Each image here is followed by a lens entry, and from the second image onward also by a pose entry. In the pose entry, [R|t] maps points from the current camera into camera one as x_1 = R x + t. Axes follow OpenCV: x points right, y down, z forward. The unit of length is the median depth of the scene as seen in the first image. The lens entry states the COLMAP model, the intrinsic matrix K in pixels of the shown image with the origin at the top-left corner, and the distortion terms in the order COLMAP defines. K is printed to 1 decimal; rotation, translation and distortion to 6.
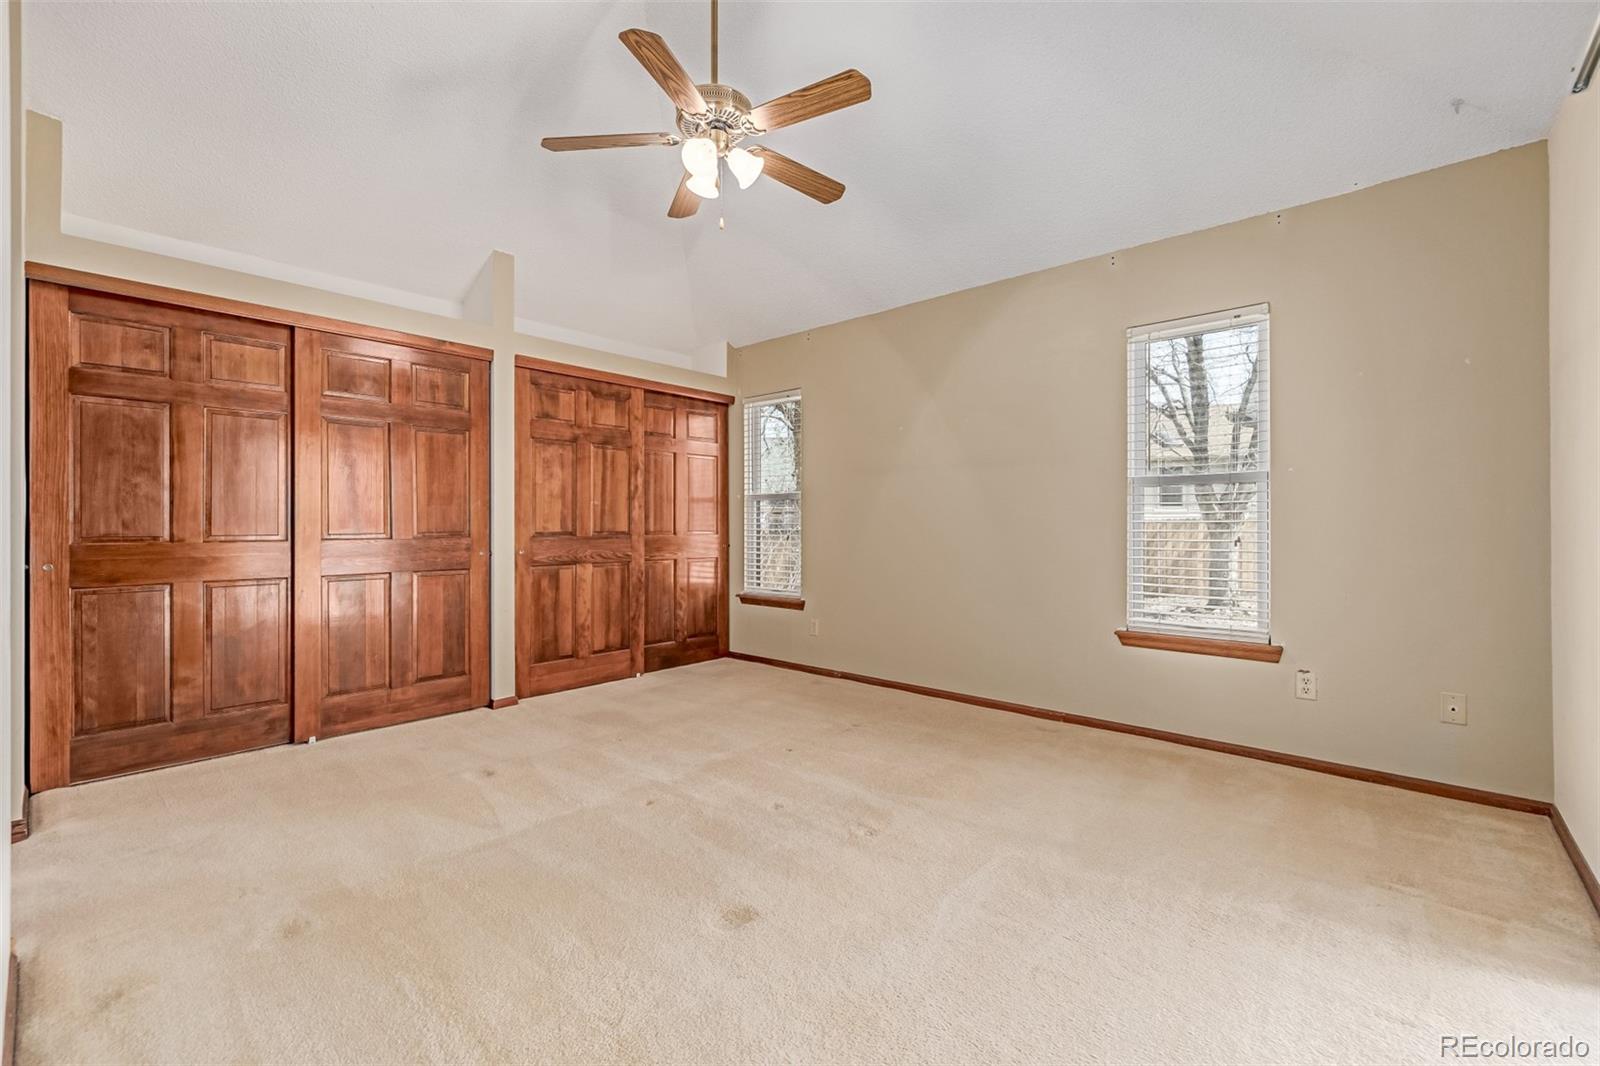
lens RADIAL K [[677.7, 0, 757.1], [0, 677.7, 527.8], [0, 0, 1]] dist [0.008029, -0.000881]
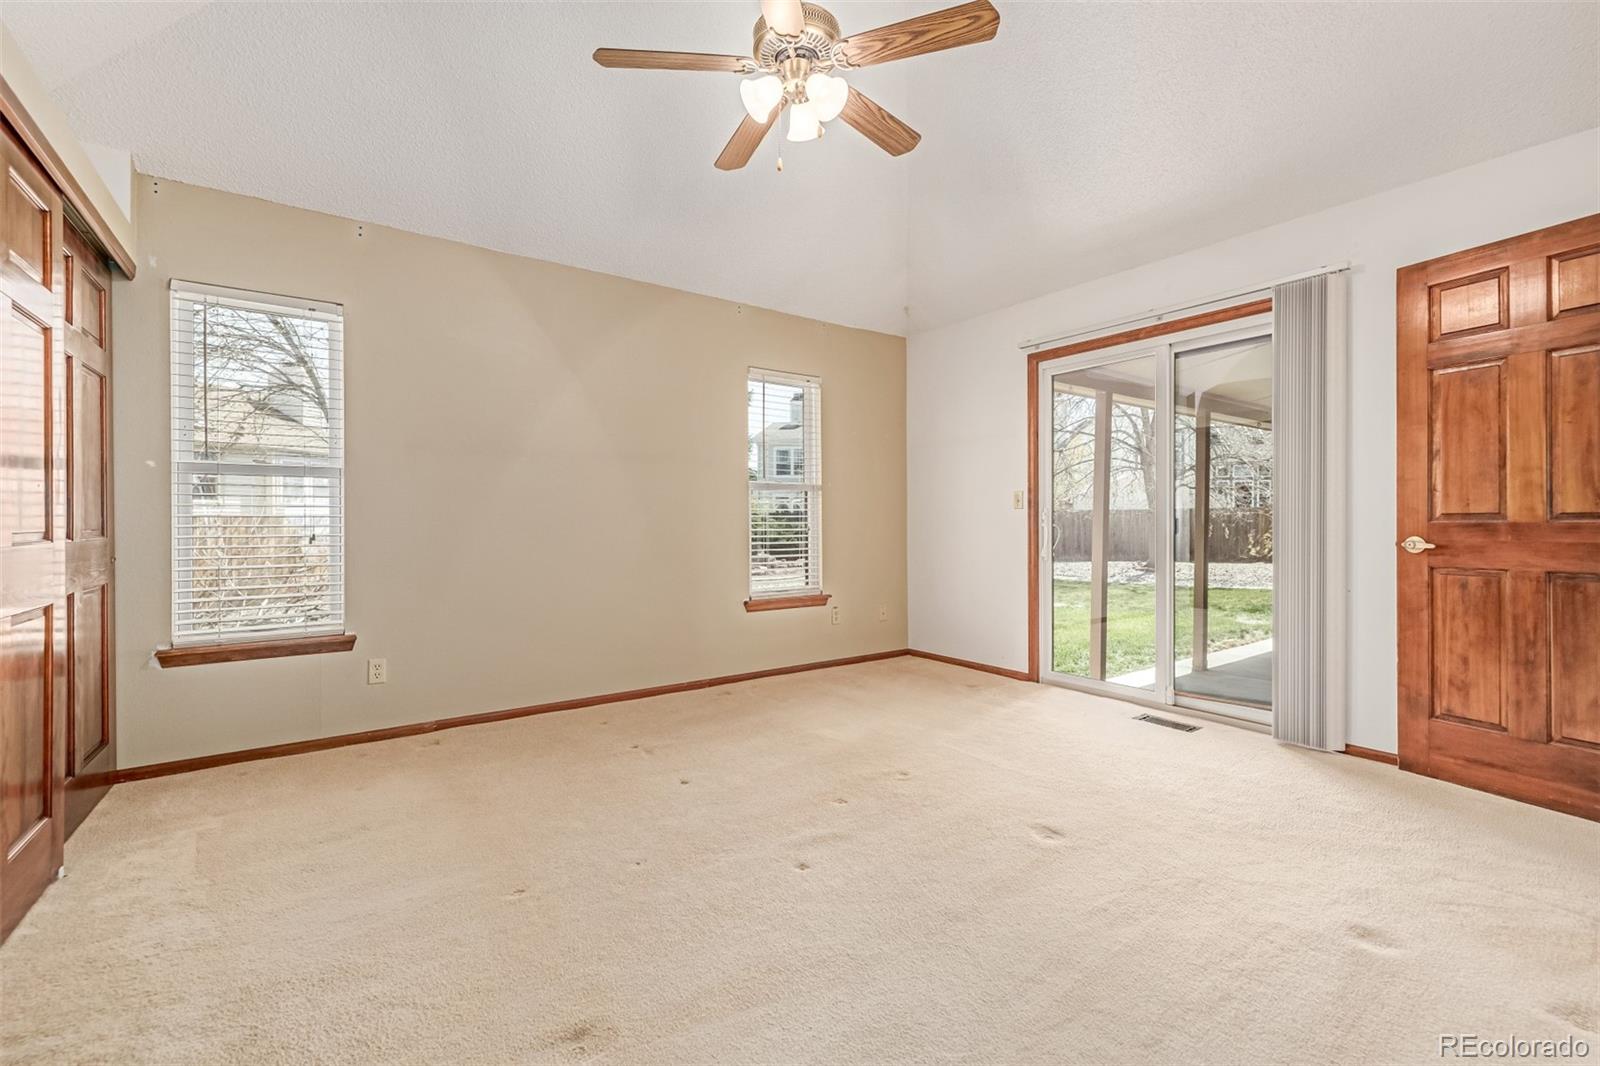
lens RADIAL K [[677.7, 0, 797.4], [0, 677.7, 523.4], [0, 0, 1]] dist [0.008029, -0.000881]
pose [[0.204057, -0.007362, 0.978931, -0.441644], [0.006001, 0.999962, 0.006269, -0.002343], [-0.978941, 0.004595, 0.204093, 0.400940]]
